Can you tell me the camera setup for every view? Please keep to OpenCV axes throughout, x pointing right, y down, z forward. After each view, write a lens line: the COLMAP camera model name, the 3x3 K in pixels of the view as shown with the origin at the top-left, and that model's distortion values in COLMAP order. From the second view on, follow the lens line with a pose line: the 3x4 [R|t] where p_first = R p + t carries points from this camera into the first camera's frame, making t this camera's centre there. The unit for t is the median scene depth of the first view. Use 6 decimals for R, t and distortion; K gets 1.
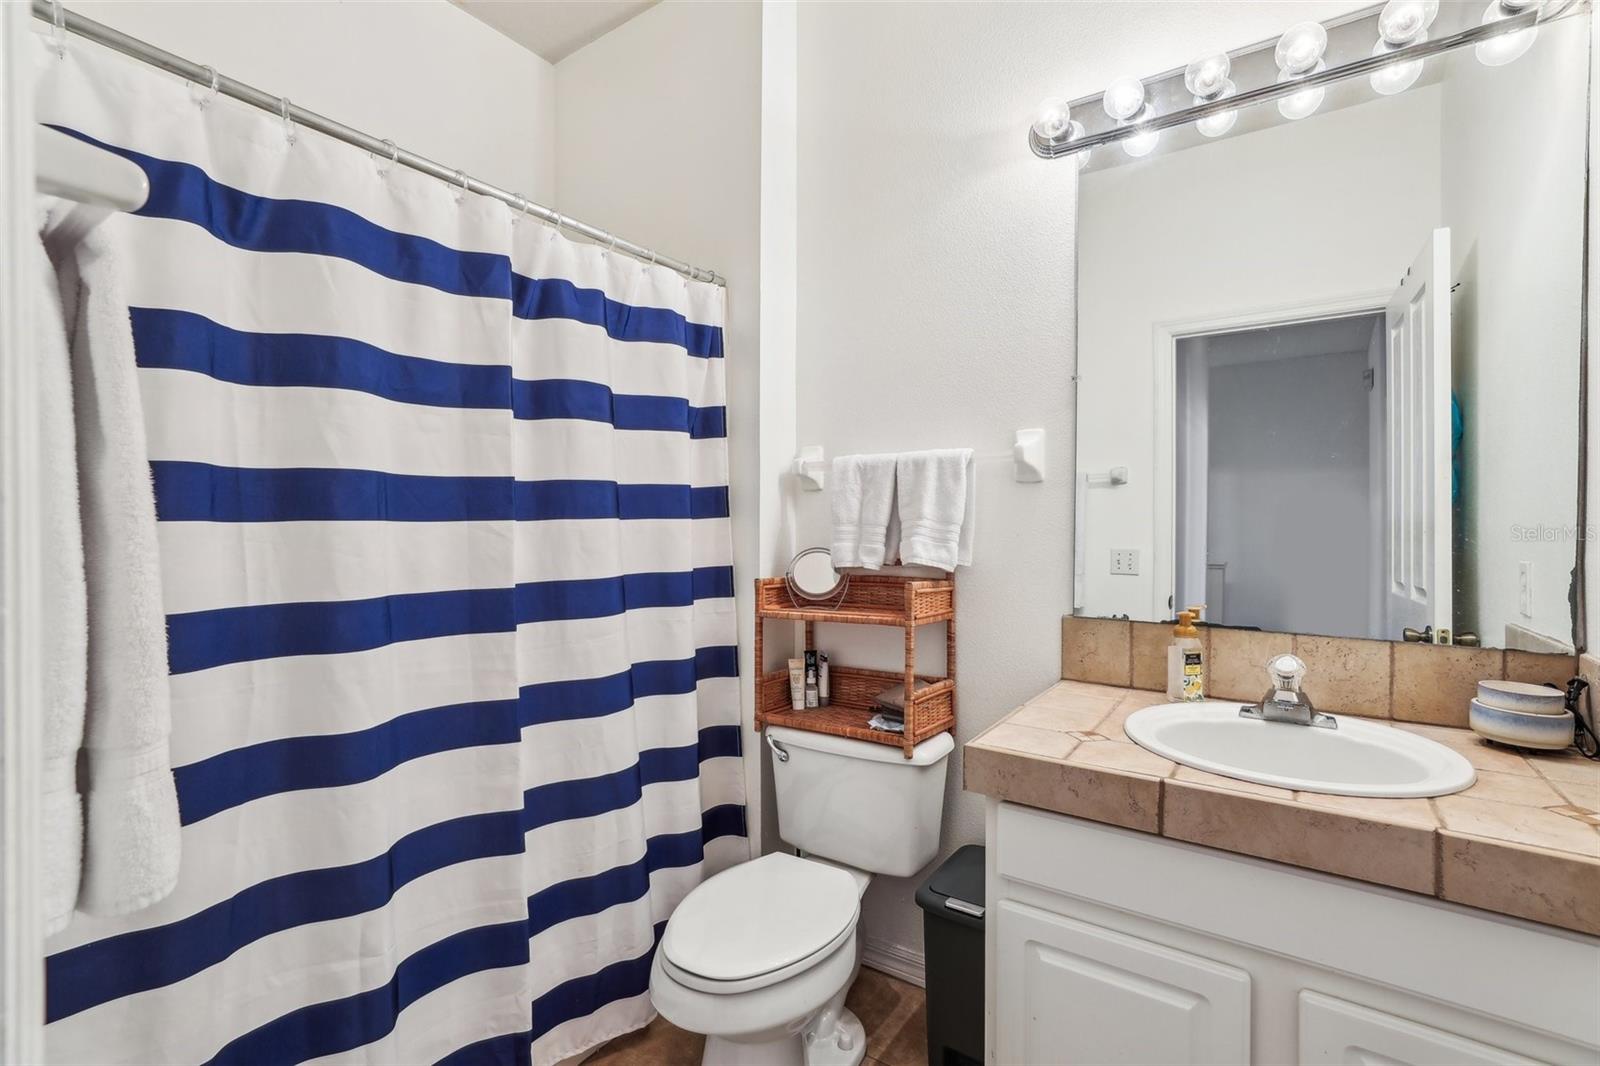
lens RADIAL K [[743.7, 0, 803.8], [0, 743.7, 530.4], [0, 0, 1]] dist [-0.002254, -0.001090]
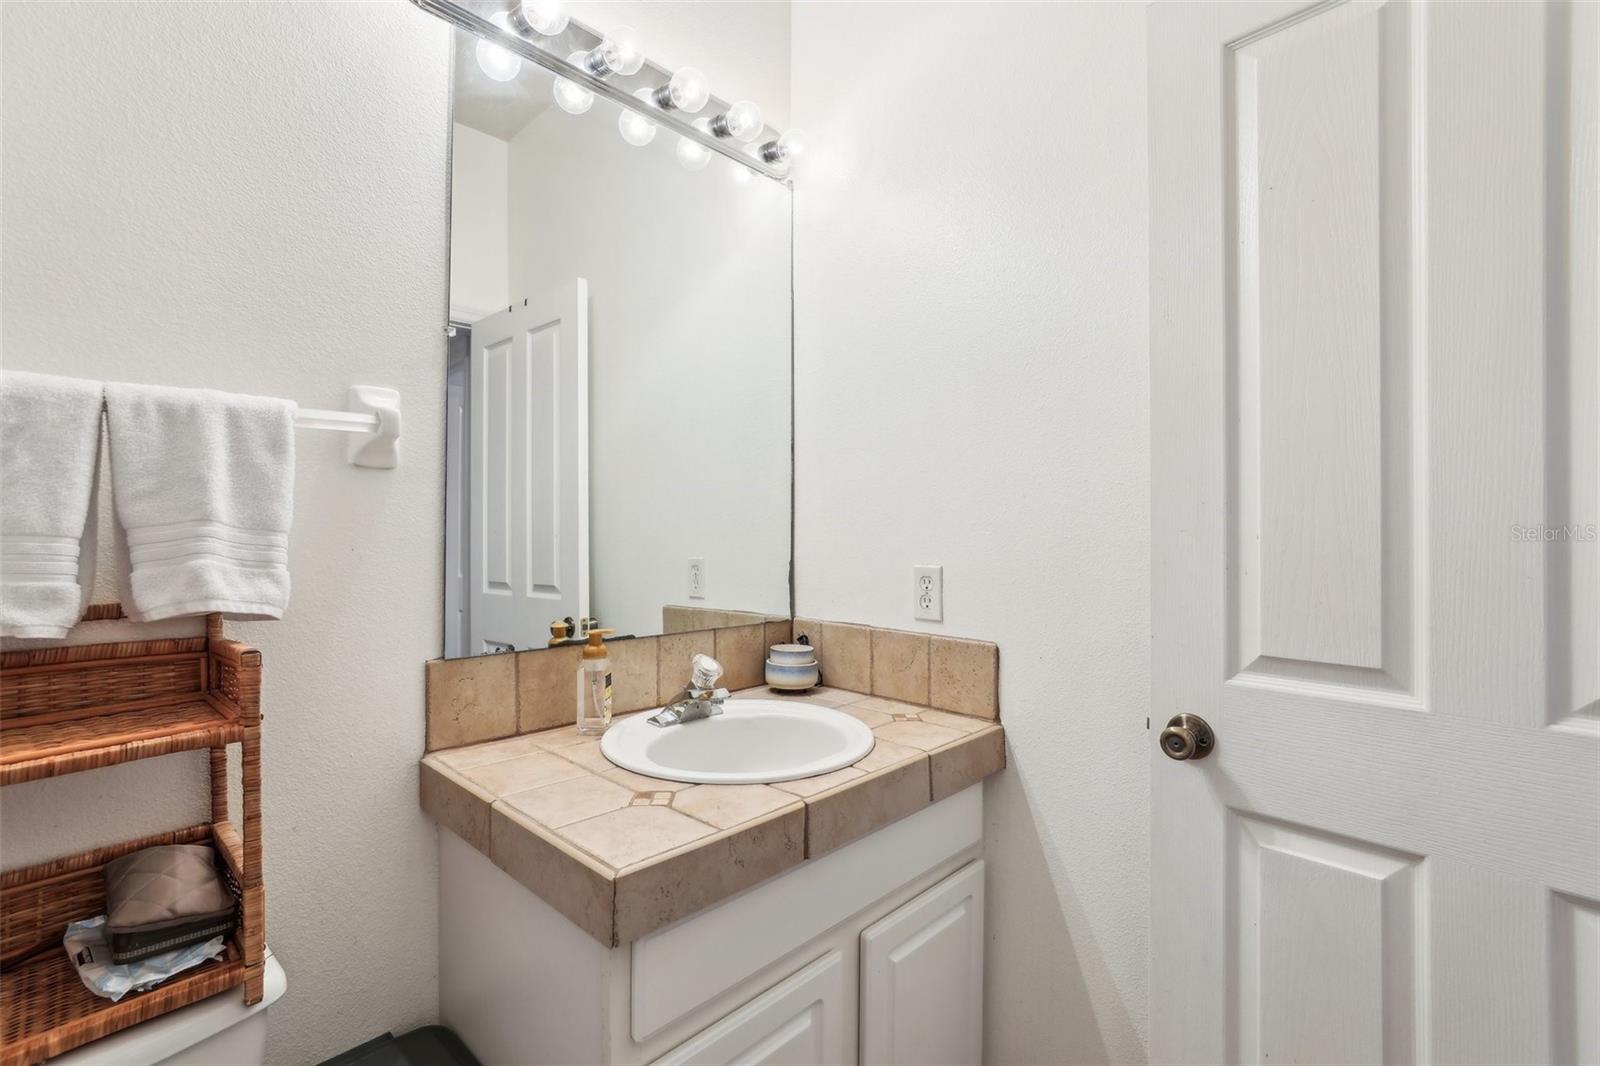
lens RADIAL K [[743.7, 0, 797.7], [0, 743.7, 526.9], [0, 0, 1]] dist [-0.002254, -0.001090]
pose [[0.153309, -0.001059, 0.988178, -0.305679], [0.006404, 0.999979, 0.000078, -0.011254], [-0.988158, 0.006316, 0.153312, 0.572305]]
